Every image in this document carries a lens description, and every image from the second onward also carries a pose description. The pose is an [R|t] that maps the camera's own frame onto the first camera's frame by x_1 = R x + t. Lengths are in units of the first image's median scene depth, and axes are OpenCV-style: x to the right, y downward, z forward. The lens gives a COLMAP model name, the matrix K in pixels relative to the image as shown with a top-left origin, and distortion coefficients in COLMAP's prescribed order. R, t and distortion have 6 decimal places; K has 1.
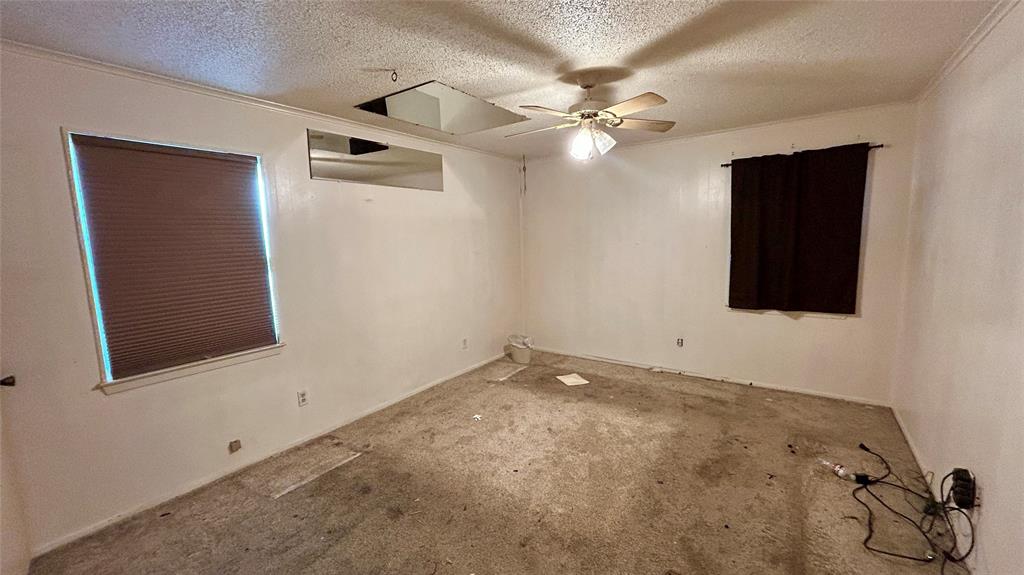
lens RADIAL K [[412.8, 0, 512.0], [0, 412.8, 287.5], [0, 0, 1]] dist [0.001481, 0.000179]
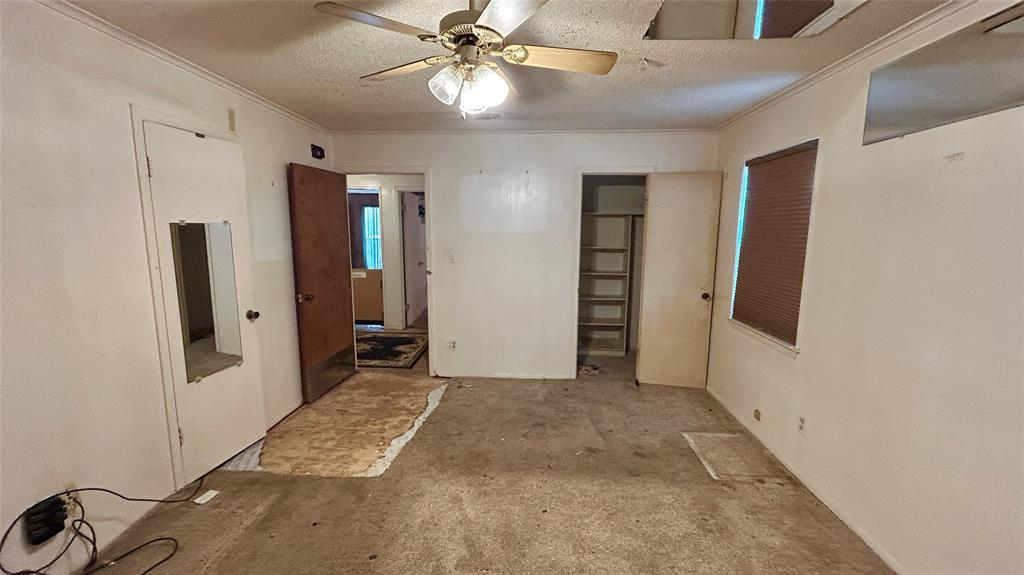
lens RADIAL K [[412.8, 0, 512.0], [0, 412.8, 287.5], [0, 0, 1]] dist [0.001481, 0.000179]
pose [[-0.848800, 0.091079, -0.520810, 0.449317], [-0.057281, 0.963411, 0.261835, -0.205209], [0.525602, 0.252078, -0.812527, 1.493887]]
